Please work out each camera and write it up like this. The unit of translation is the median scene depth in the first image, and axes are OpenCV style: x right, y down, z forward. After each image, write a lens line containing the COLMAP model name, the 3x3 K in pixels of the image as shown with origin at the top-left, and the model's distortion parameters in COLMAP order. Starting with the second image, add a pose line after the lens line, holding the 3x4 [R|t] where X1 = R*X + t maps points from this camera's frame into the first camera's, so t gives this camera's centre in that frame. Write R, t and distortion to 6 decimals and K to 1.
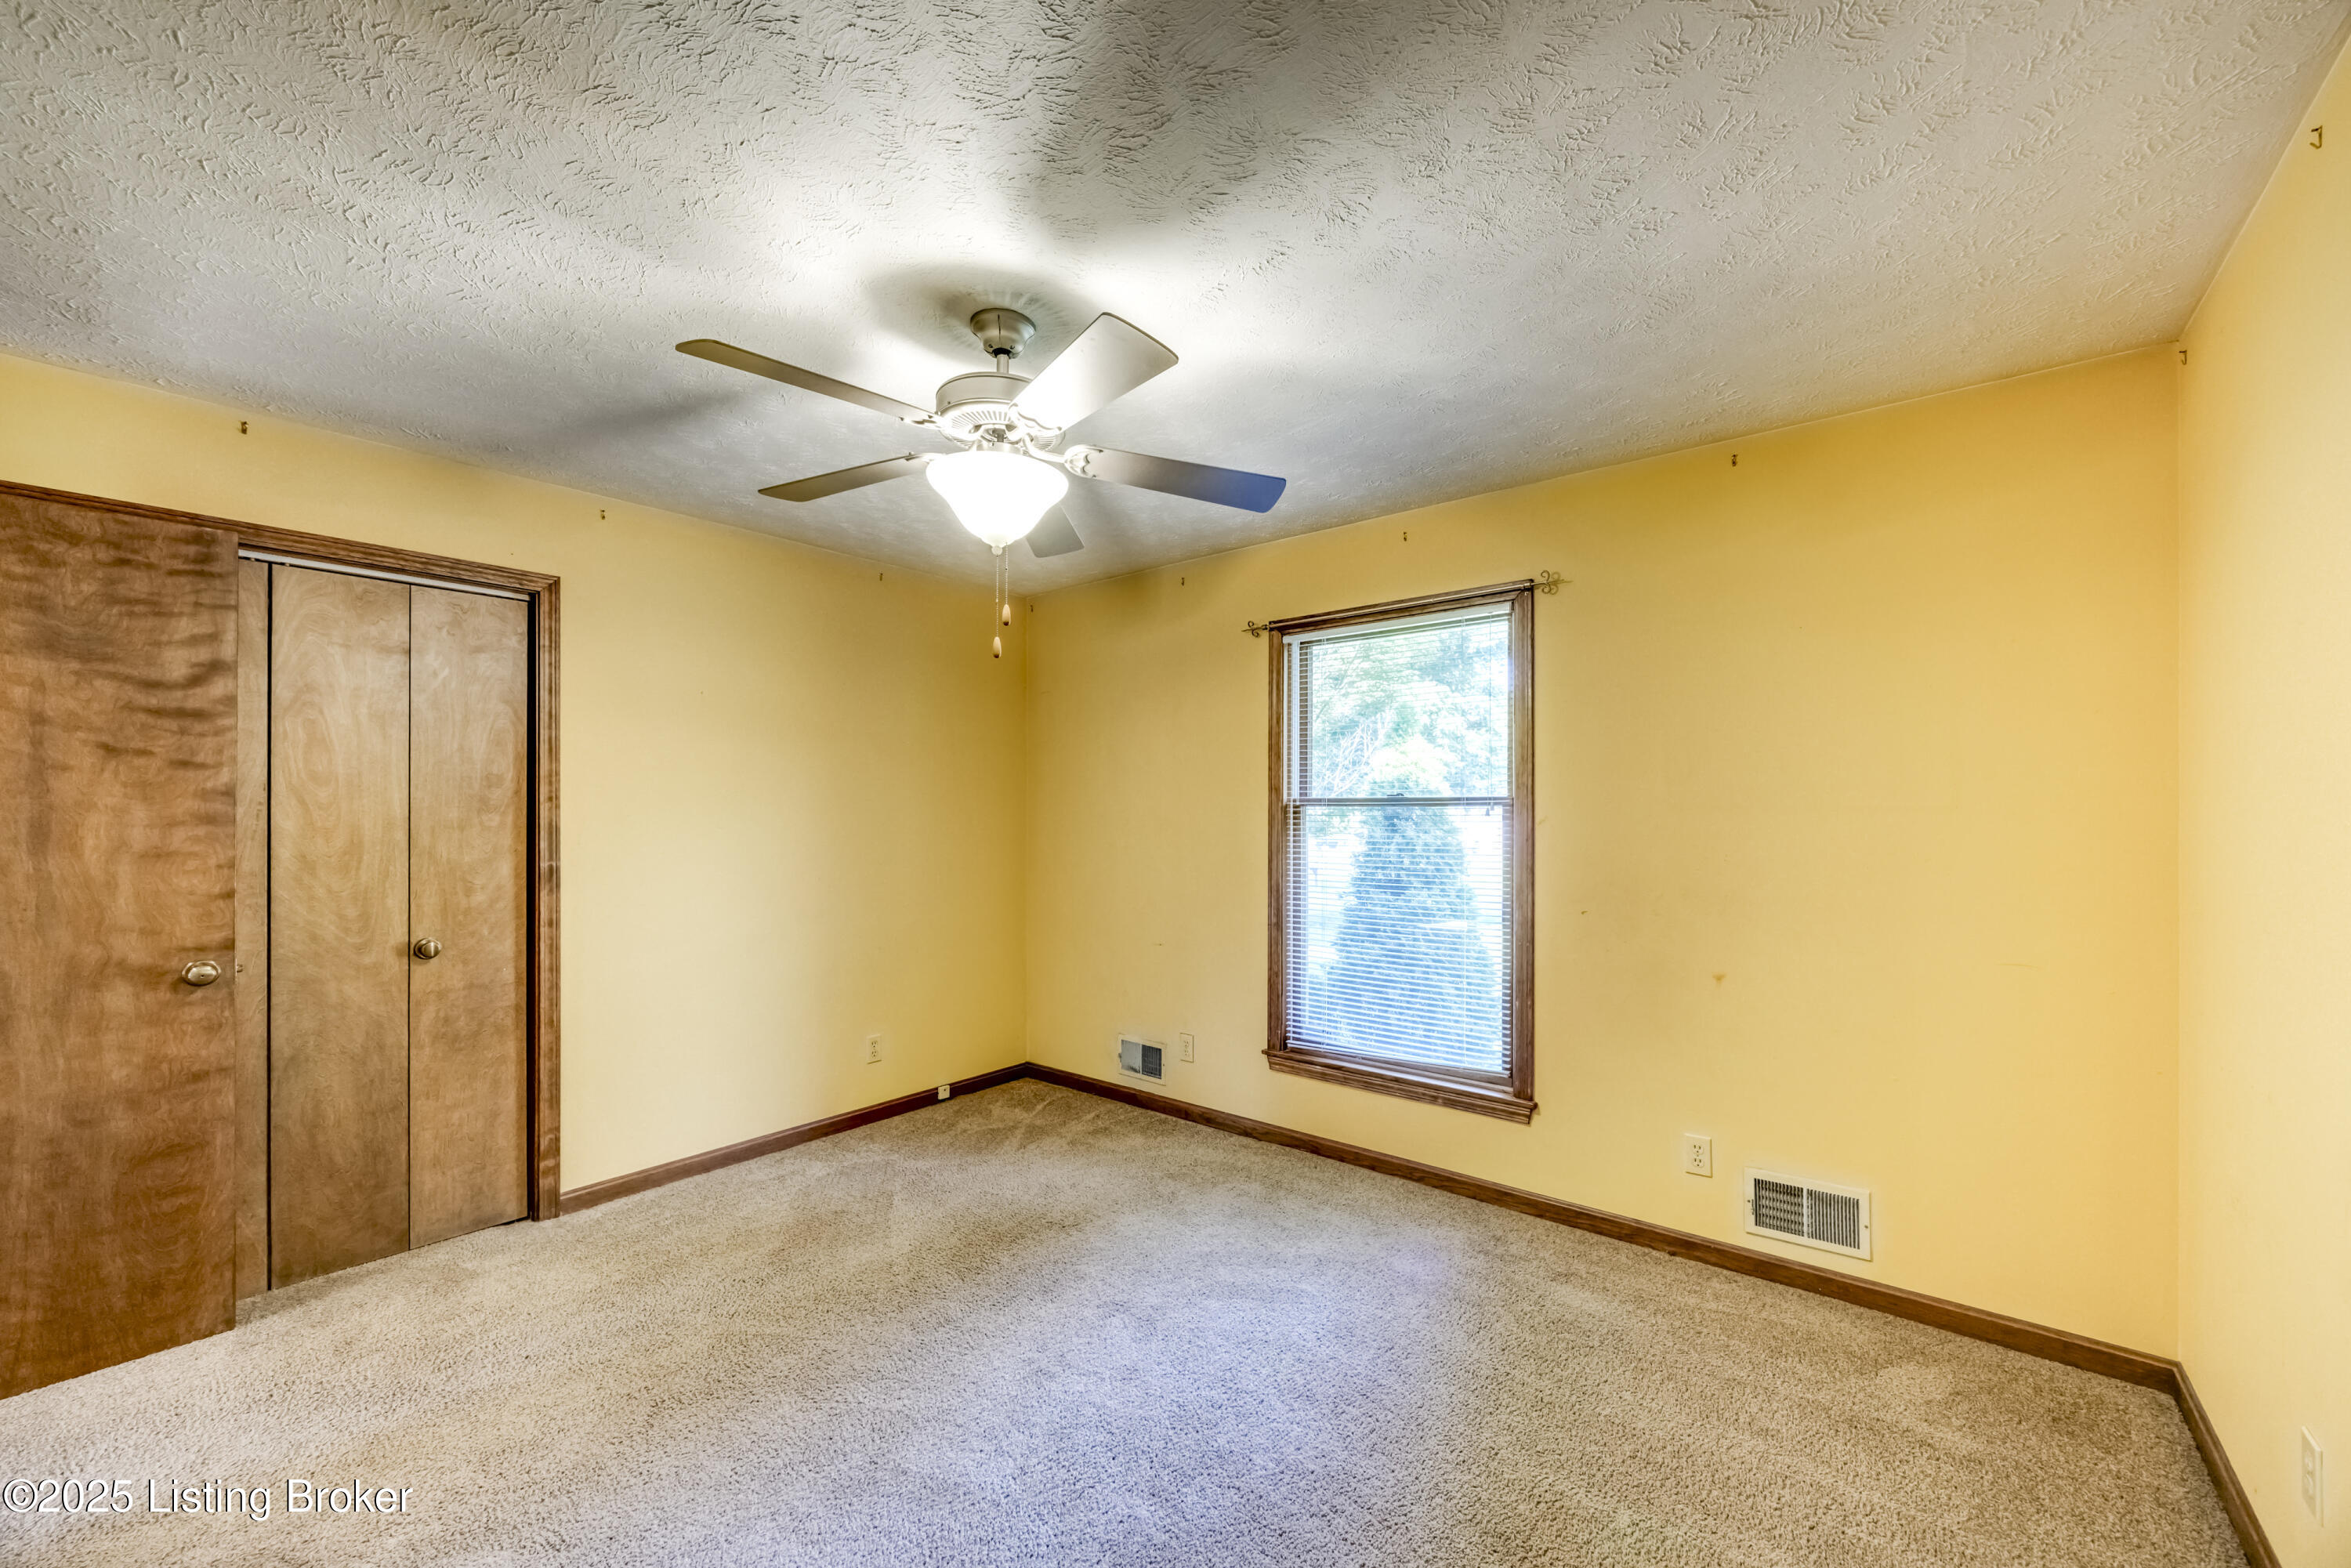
lens RADIAL K [[890.9, 0, 1179.5], [0, 890.9, 780.0], [0, 0, 1]] dist [-0.003034, -0.000030]
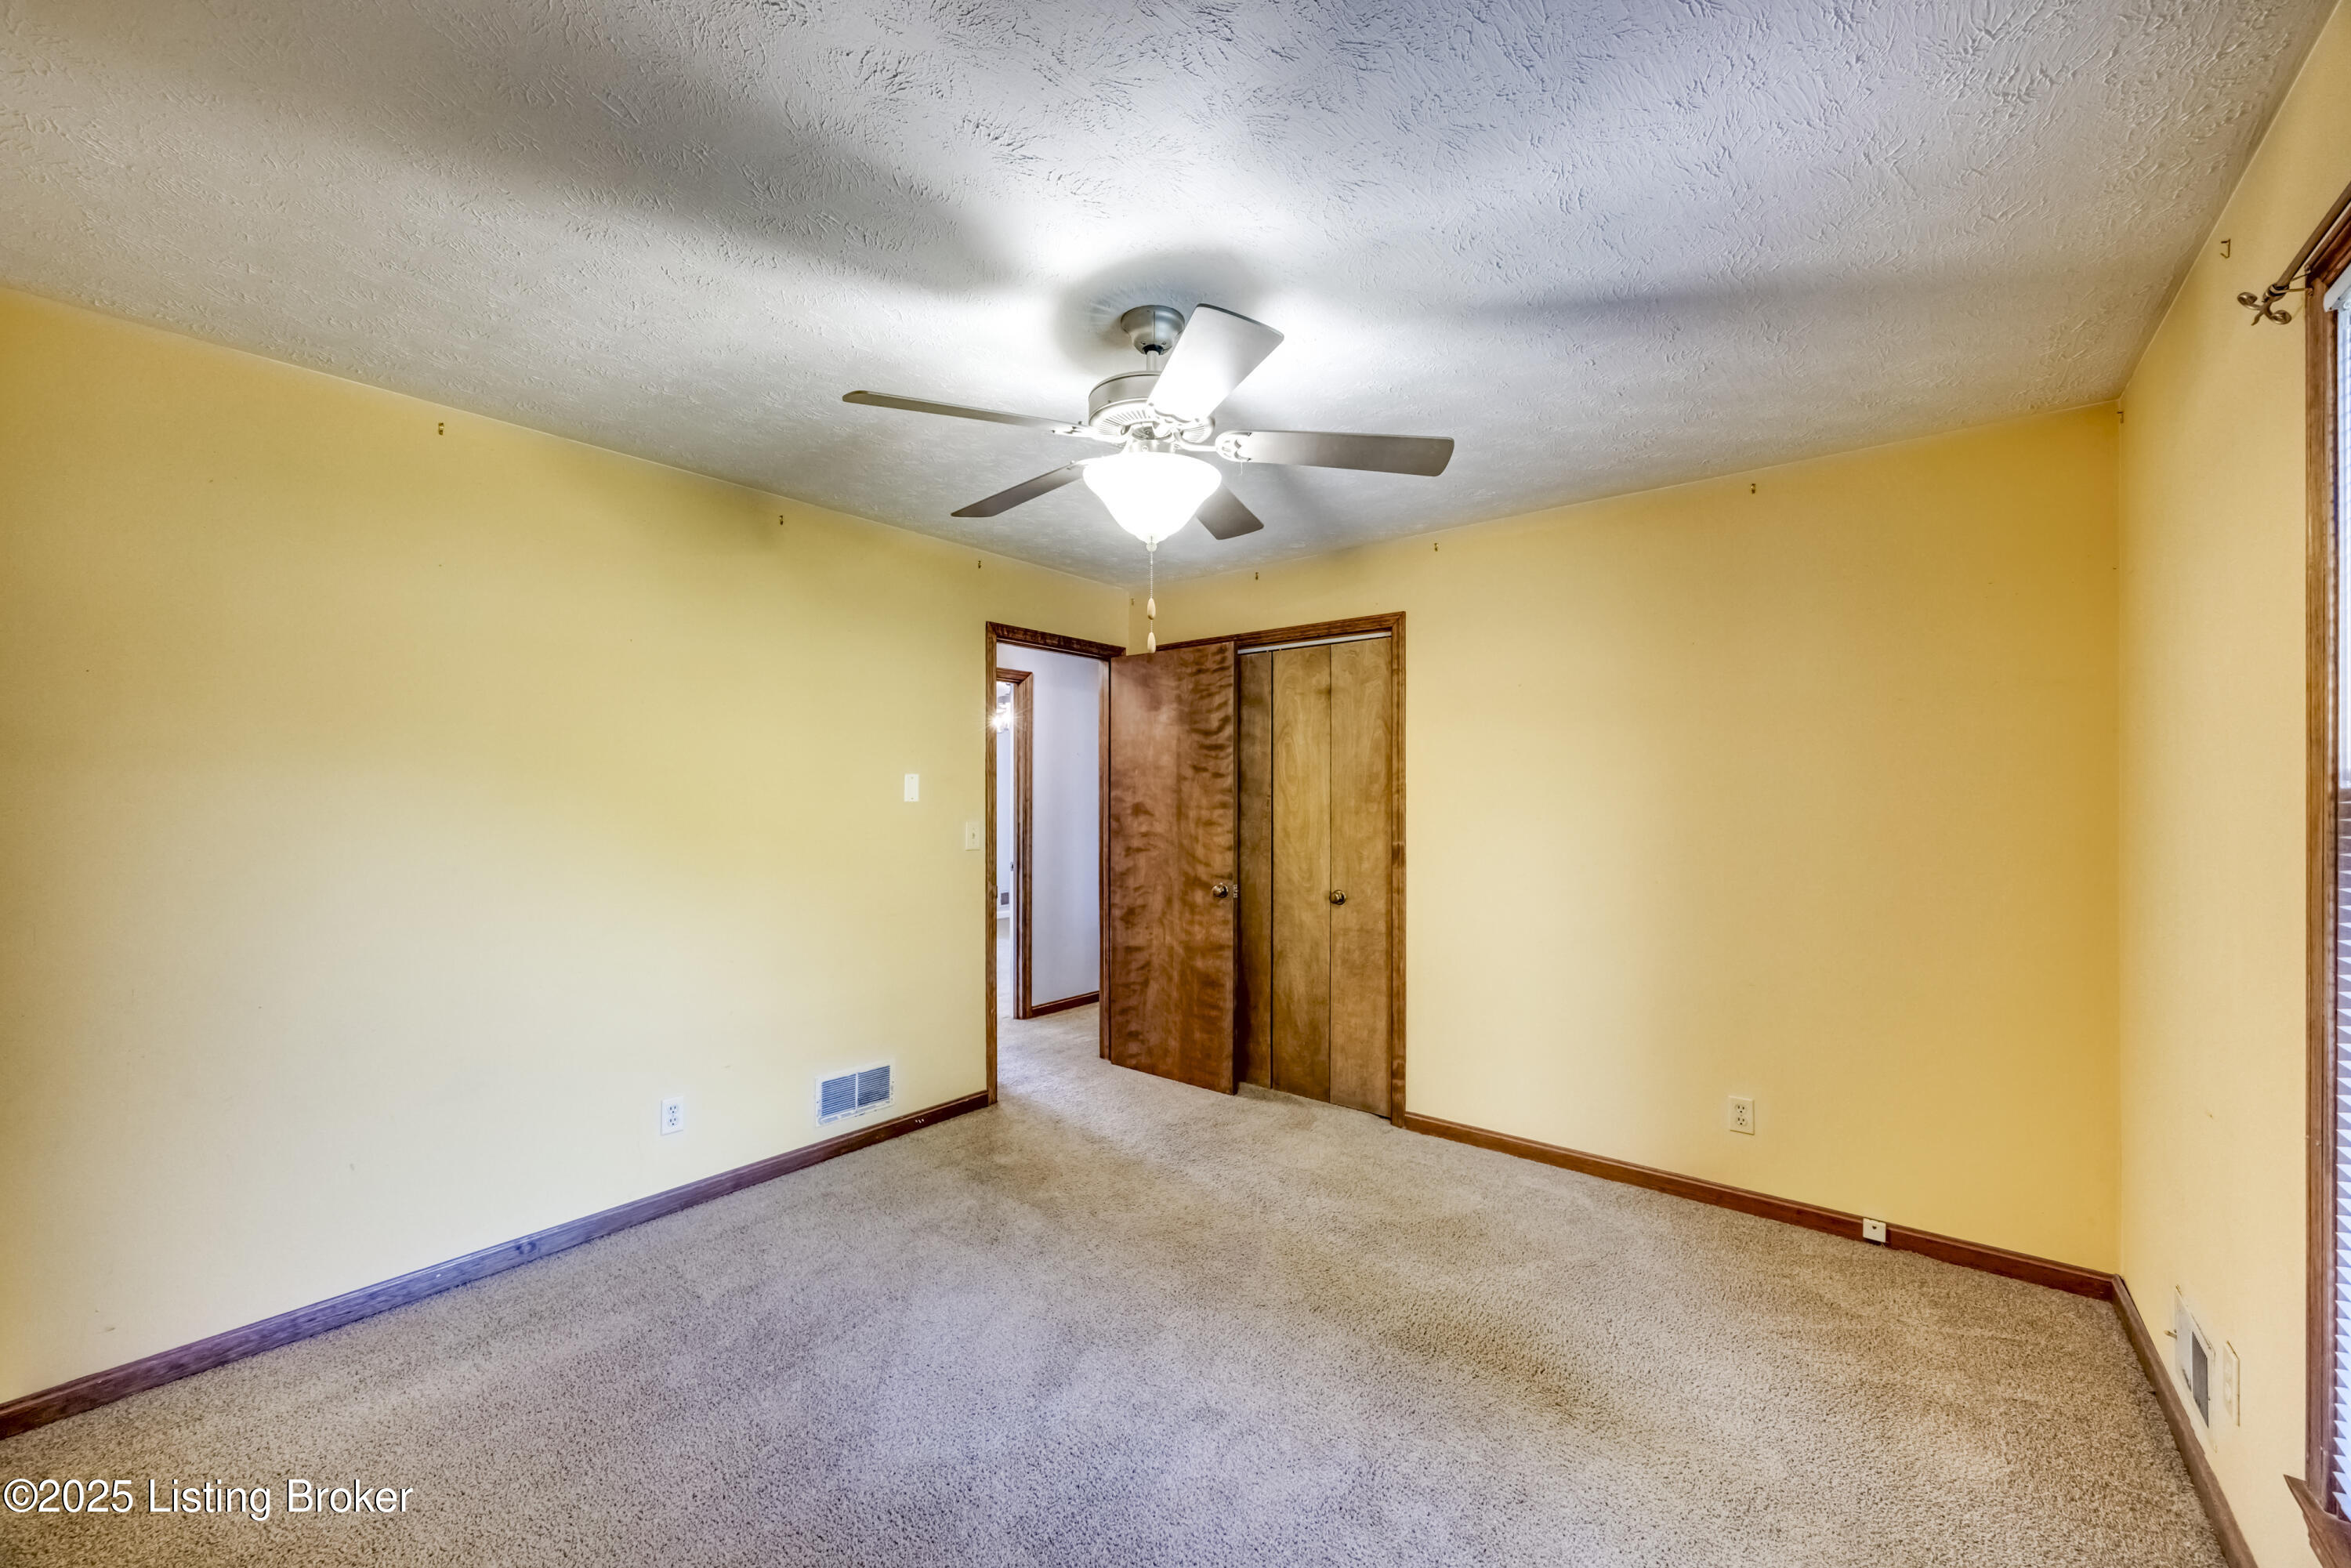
lens RADIAL K [[890.9, 0, 1179.5], [0, 890.9, 780.0], [0, 0, 1]] dist [-0.003034, -0.000030]
pose [[0.013428, -0.023422, -0.999635, 0.586585], [0.032185, 0.999218, -0.022980, 0.026555], [0.999392, -0.031865, 0.014172, 0.737923]]
